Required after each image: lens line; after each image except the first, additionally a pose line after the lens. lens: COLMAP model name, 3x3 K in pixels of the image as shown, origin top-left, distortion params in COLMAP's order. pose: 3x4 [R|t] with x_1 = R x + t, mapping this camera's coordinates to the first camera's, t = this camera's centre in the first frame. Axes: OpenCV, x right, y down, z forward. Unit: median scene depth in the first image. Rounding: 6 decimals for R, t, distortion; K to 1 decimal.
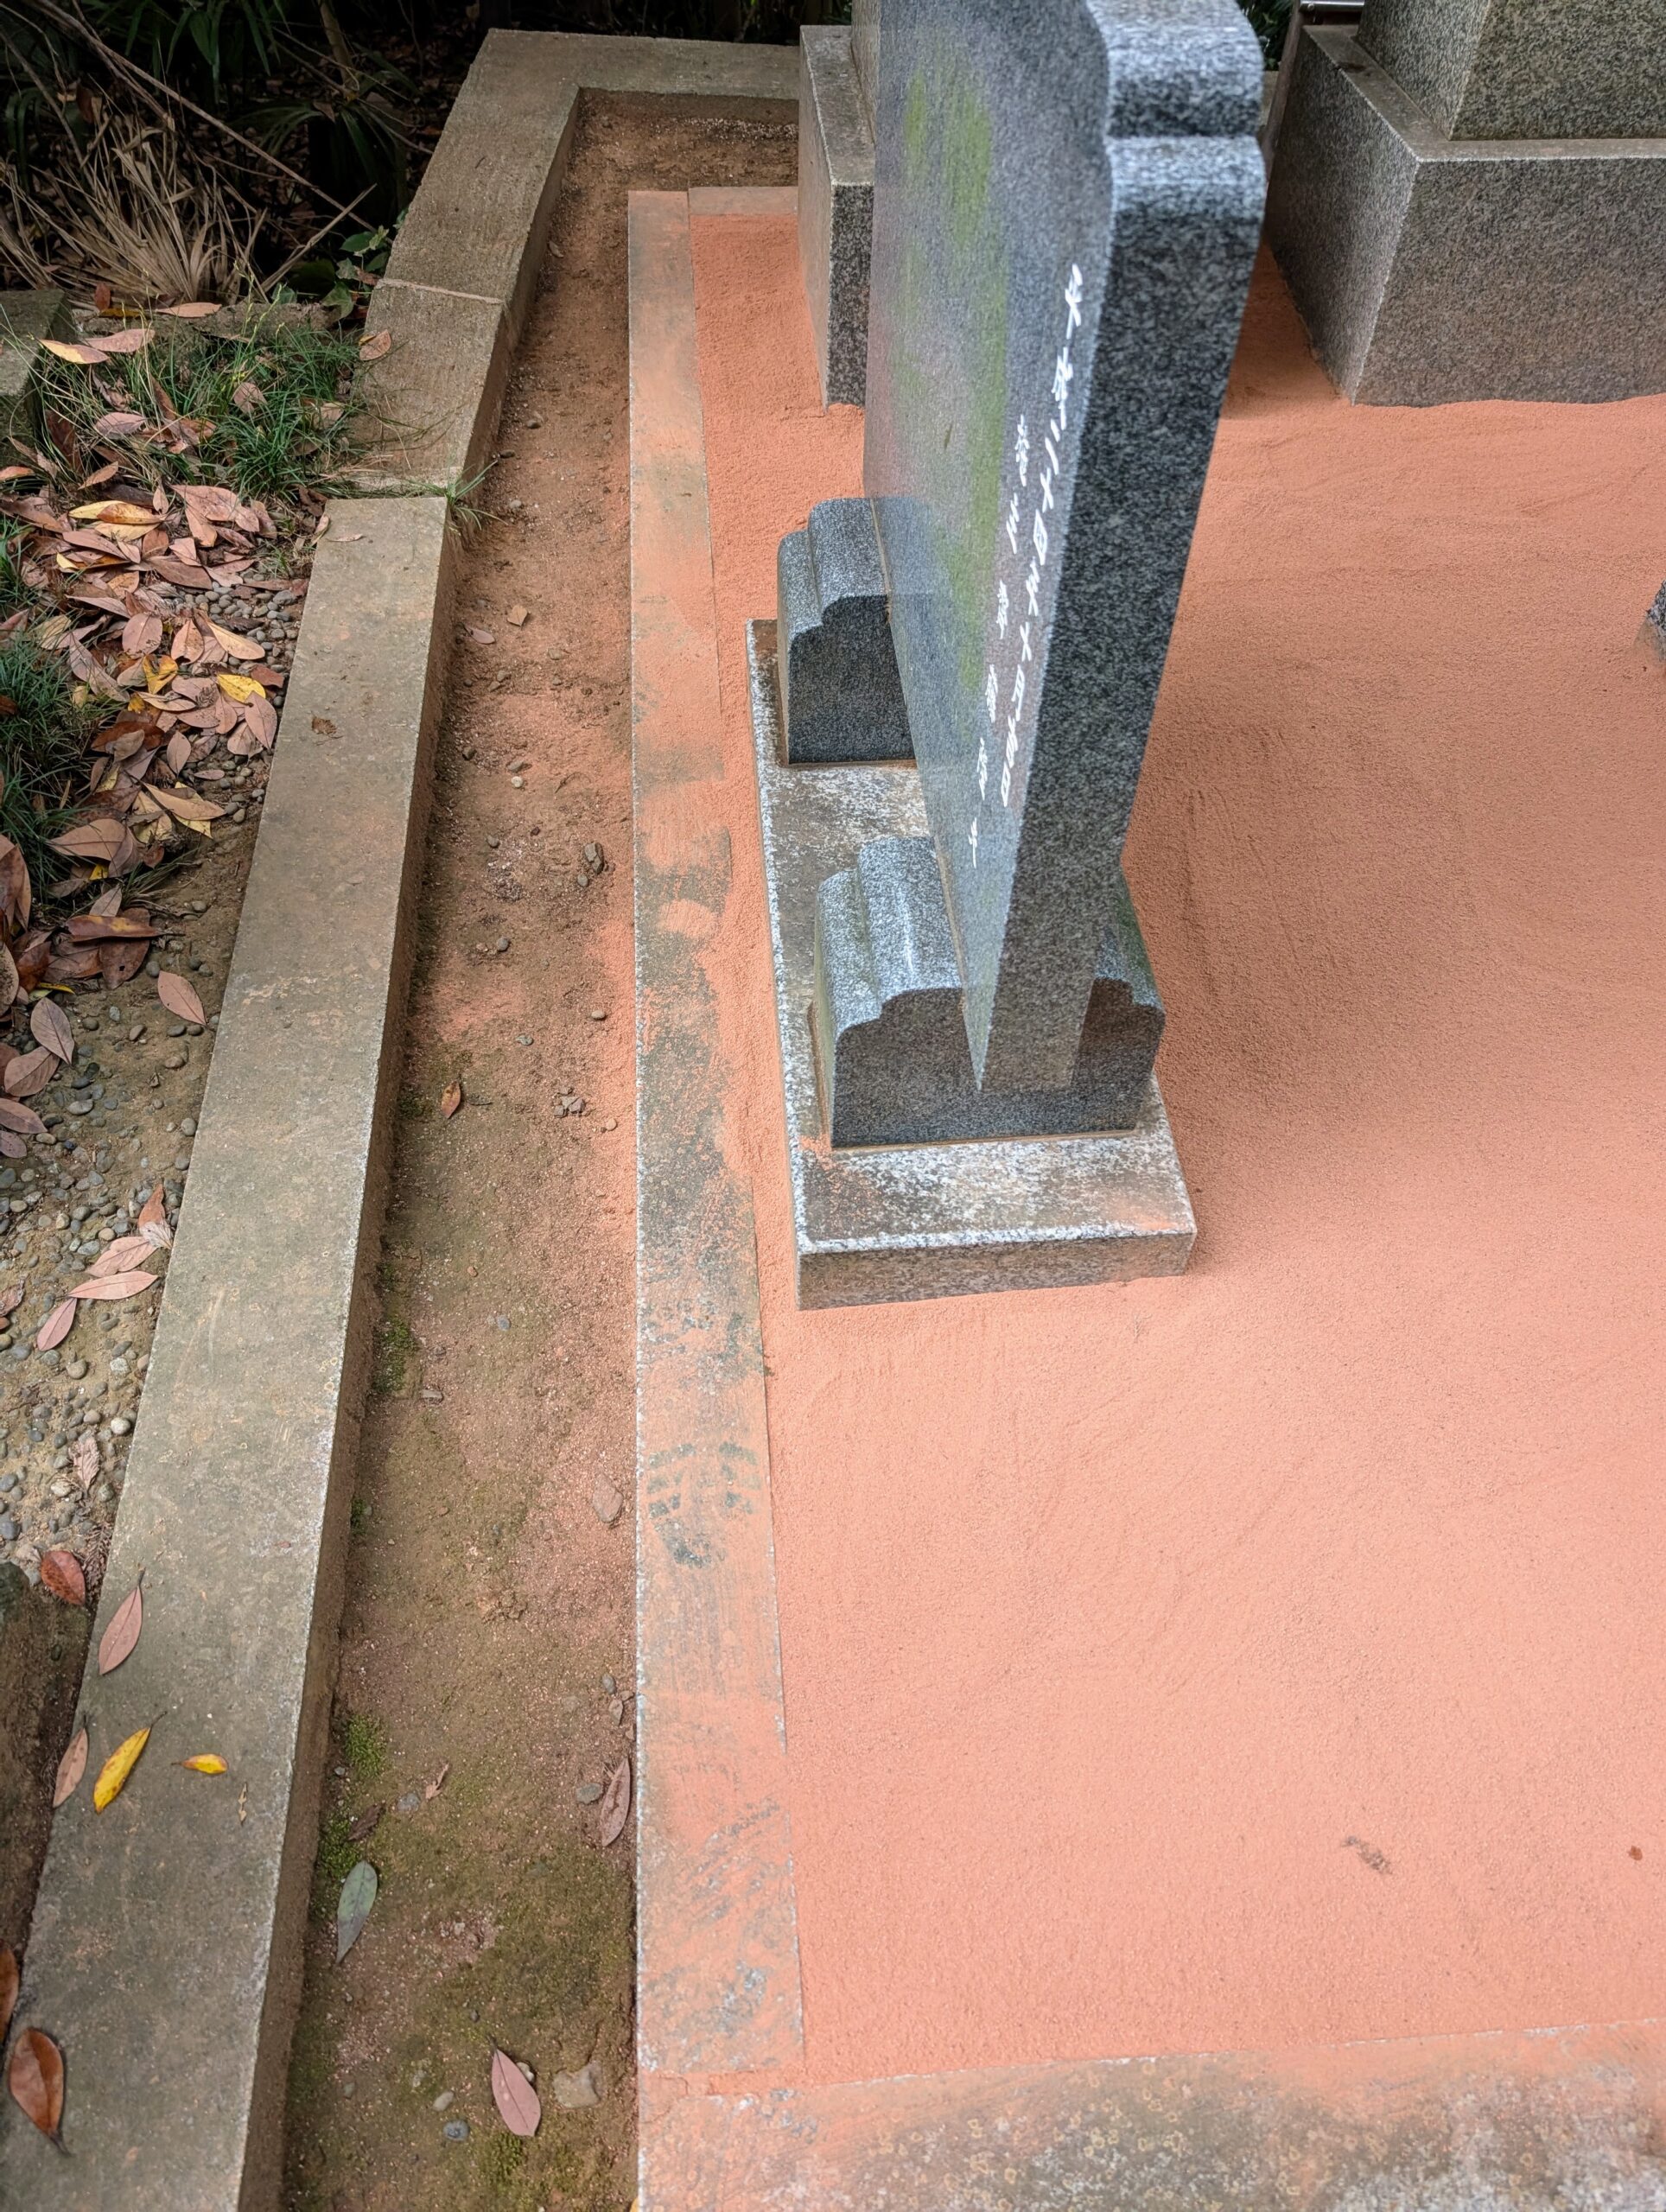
lens RADIAL K [[1565.0, 0, 829.2], [0, 1565.0, 1097.9], [0, 0, 1]] dist [0.018568, -0.013362]
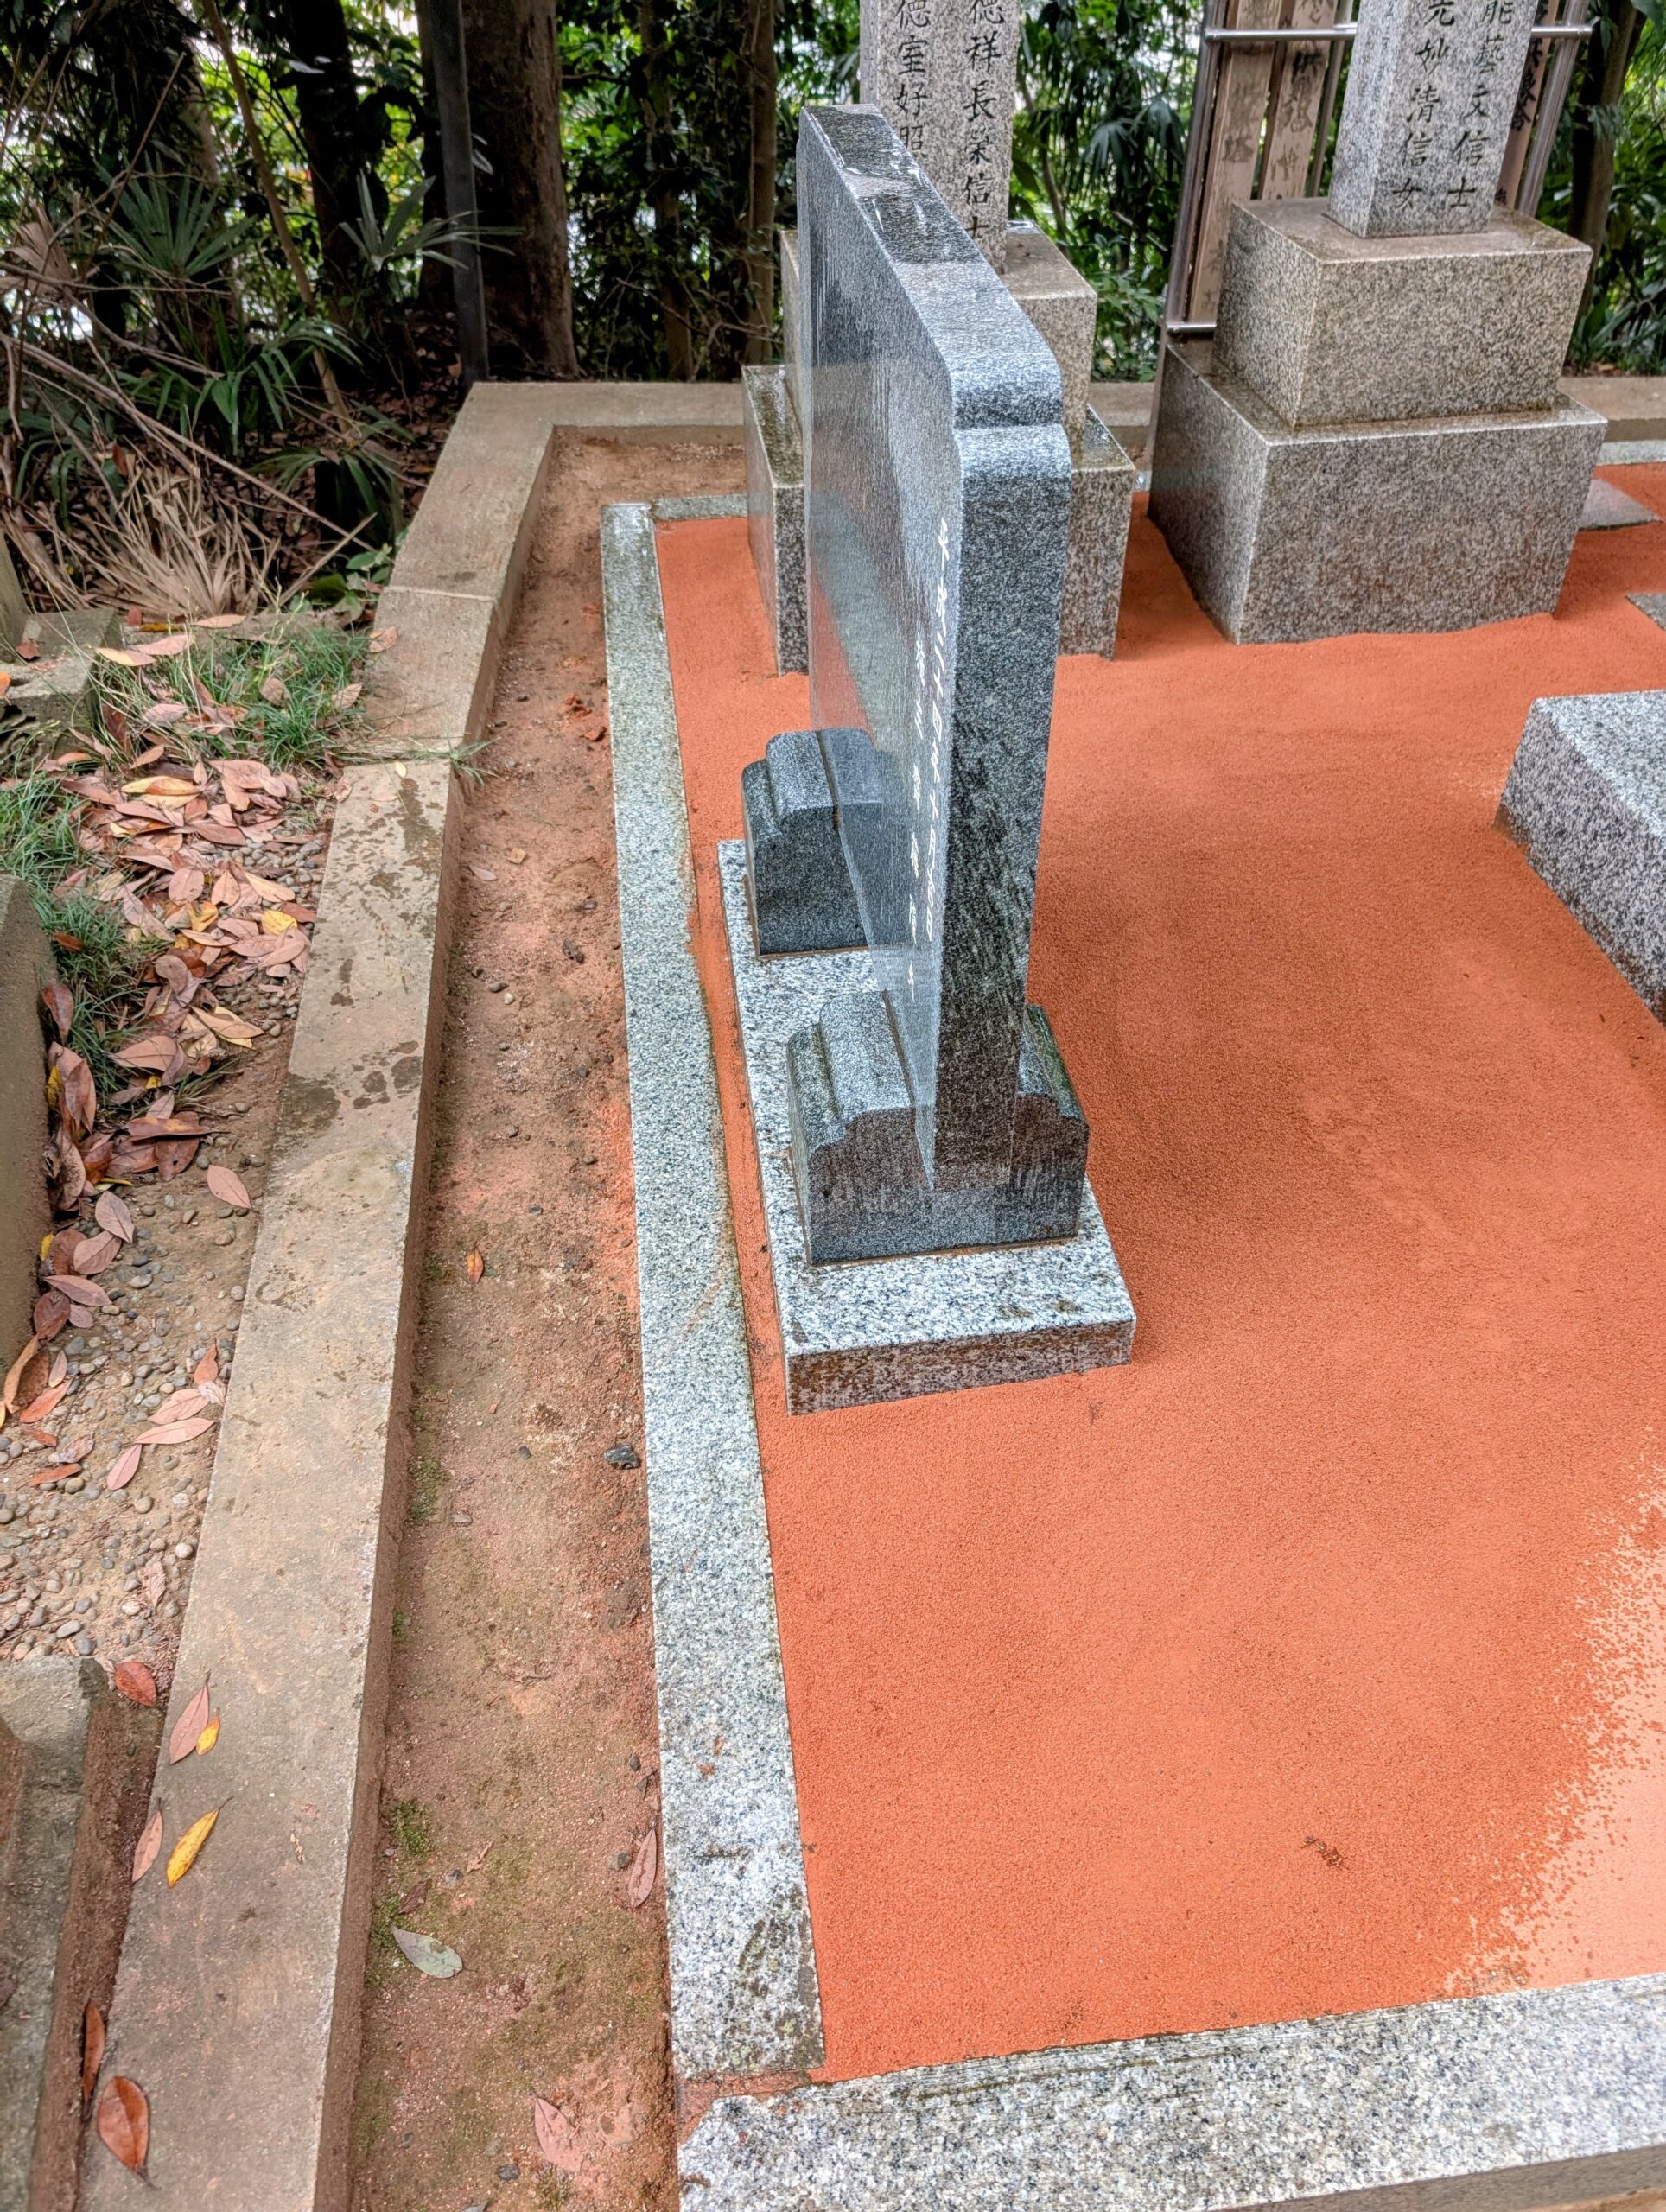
lens RADIAL K [[1565.0, 0, 834.7], [0, 1565.0, 1111.6], [0, 0, 1]] dist [0.018568, -0.013362]
pose [[0.998338, -0.056402, 0.011806, 0.010254], [0.057544, 0.986623, -0.152525, 0.085906], [-0.003045, 0.152951, 0.988229, -0.125555]]
